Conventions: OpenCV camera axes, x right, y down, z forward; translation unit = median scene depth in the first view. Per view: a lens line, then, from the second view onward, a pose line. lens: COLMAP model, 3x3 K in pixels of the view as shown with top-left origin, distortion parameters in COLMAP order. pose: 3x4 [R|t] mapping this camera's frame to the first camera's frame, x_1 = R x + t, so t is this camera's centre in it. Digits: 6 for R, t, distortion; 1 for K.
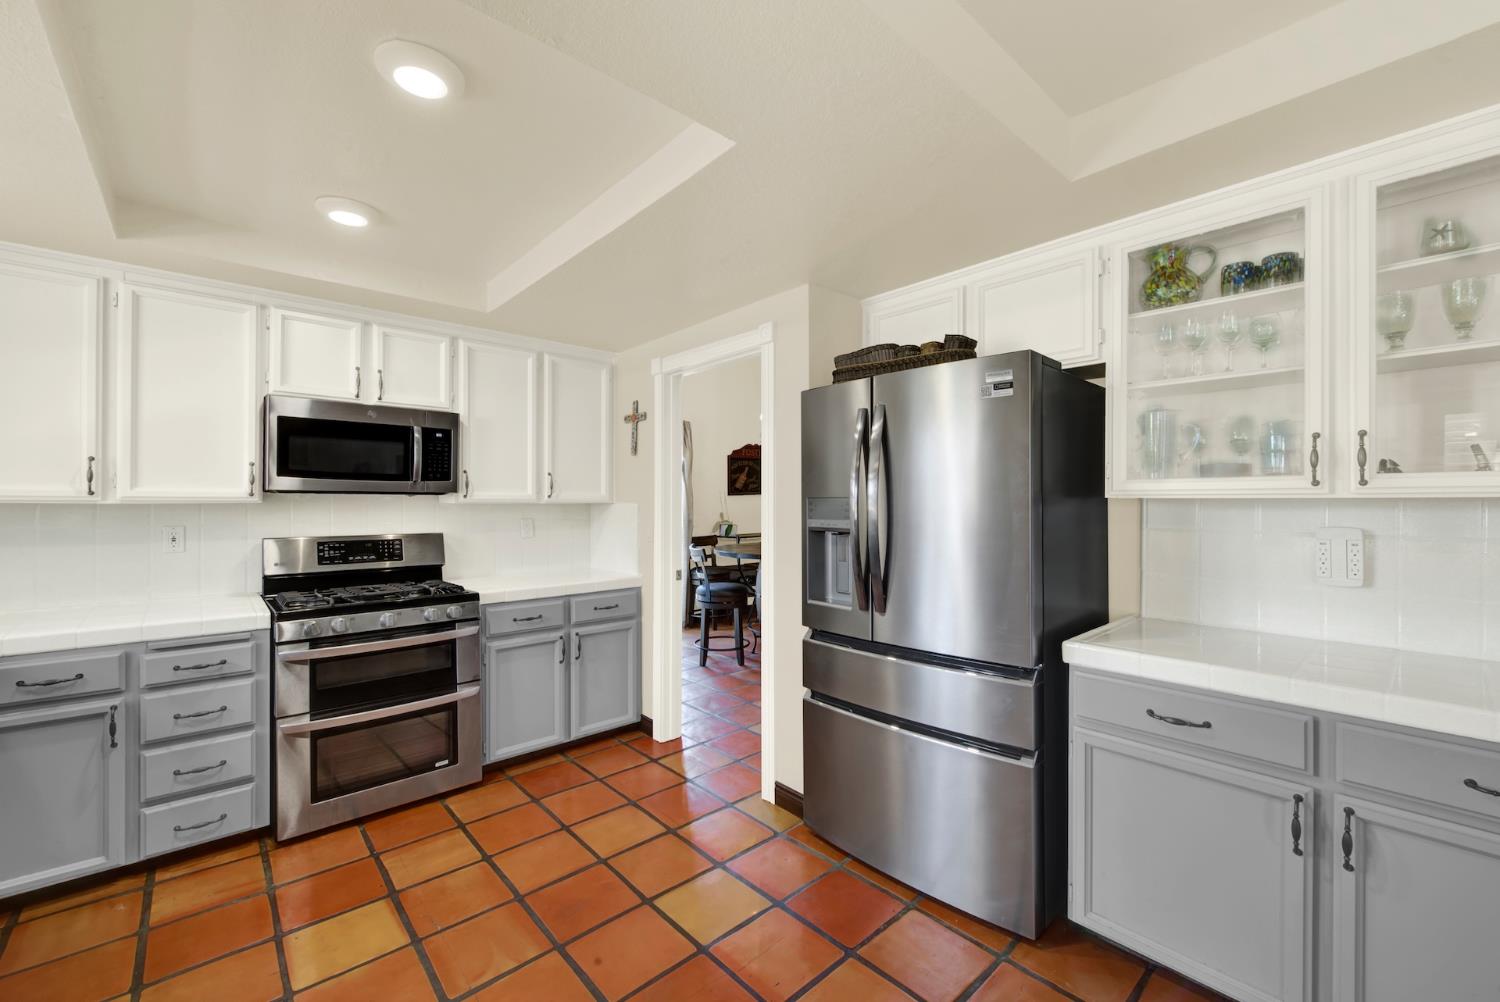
lens RADIAL K [[607.3, 0, 760.1], [0, 607.3, 502.4], [0, 0, 1]] dist [0.003469, -0.002783]
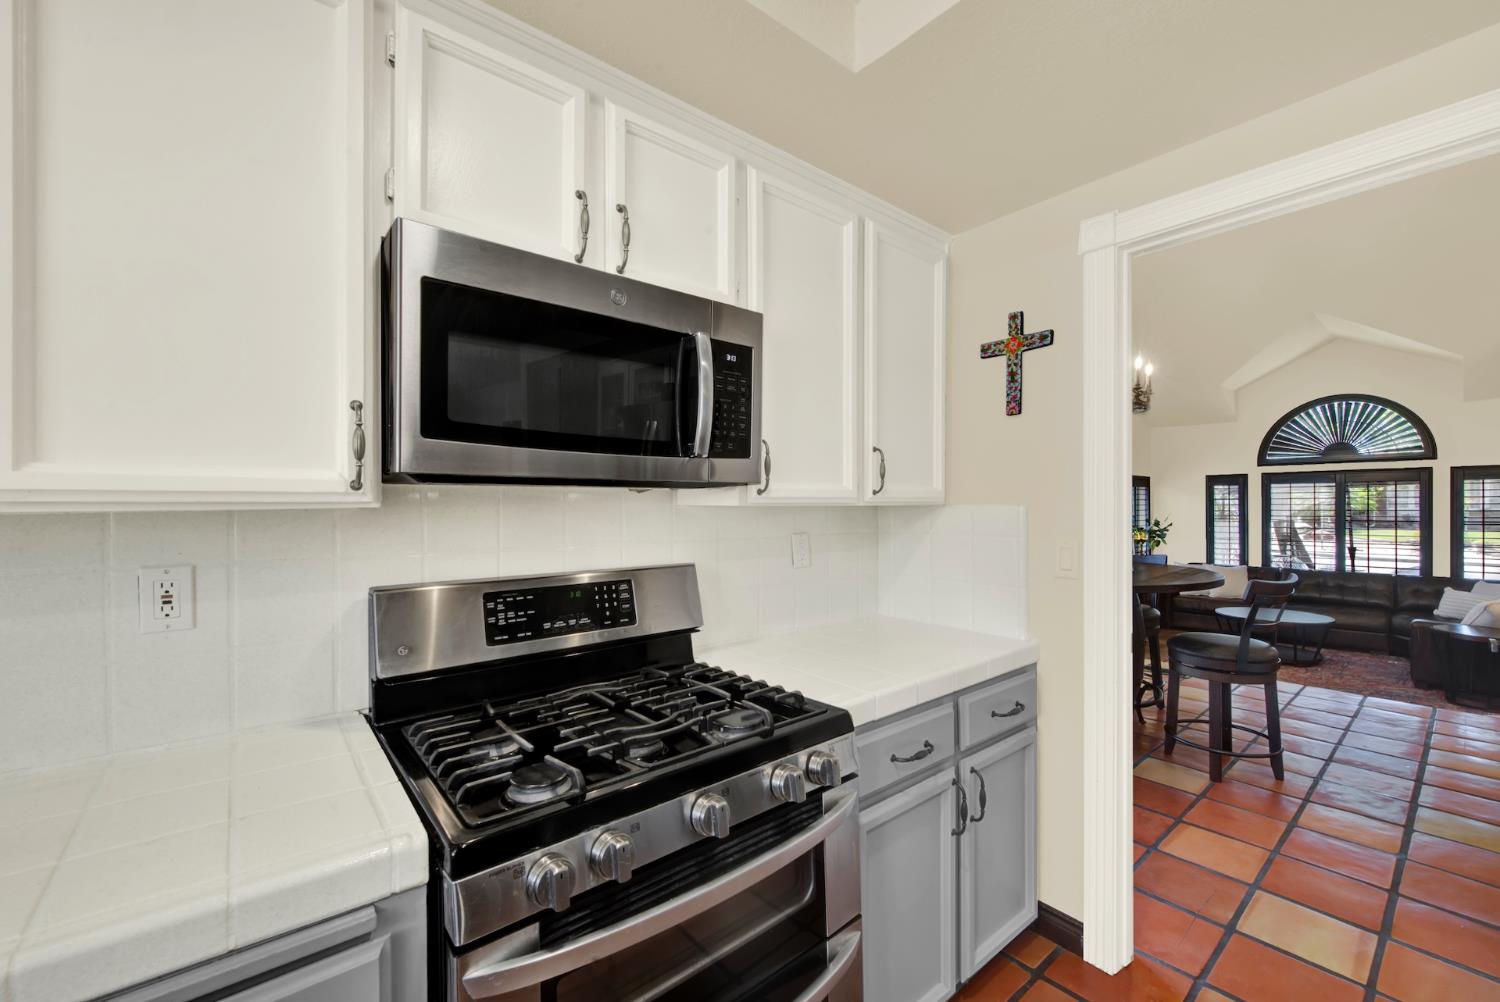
lens RADIAL K [[607.3, 0, 761.0], [0, 607.3, 504.9], [0, 0, 1]] dist [0.003469, -0.002783]
pose [[0.998995, -0.006643, -0.044336, -0.526915], [0.006670, 0.999978, 0.000460, 0.000529], [0.044332, -0.000755, 0.999017, 0.586404]]
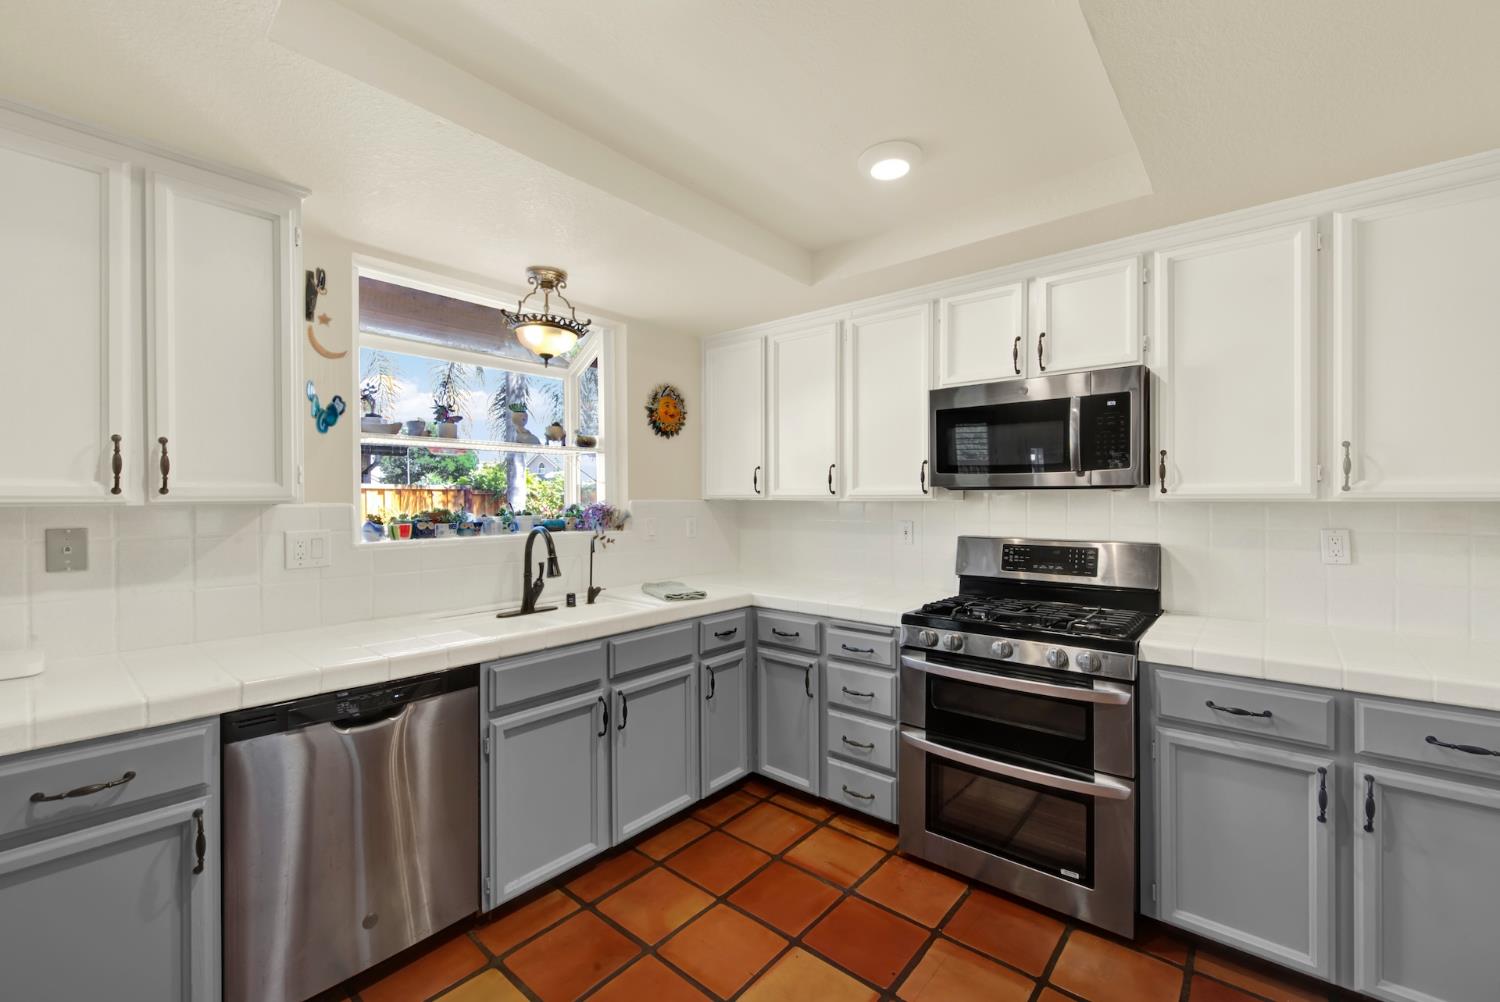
lens RADIAL K [[607.3, 0, 760.2], [0, 607.3, 503.0], [0, 0, 1]] dist [0.003469, -0.002783]
pose [[0.139374, 0.004150, -0.990231, 0.114617], [0.002474, 0.999987, 0.004539, -0.000468], [0.990237, -0.003083, 0.139362, 0.546954]]
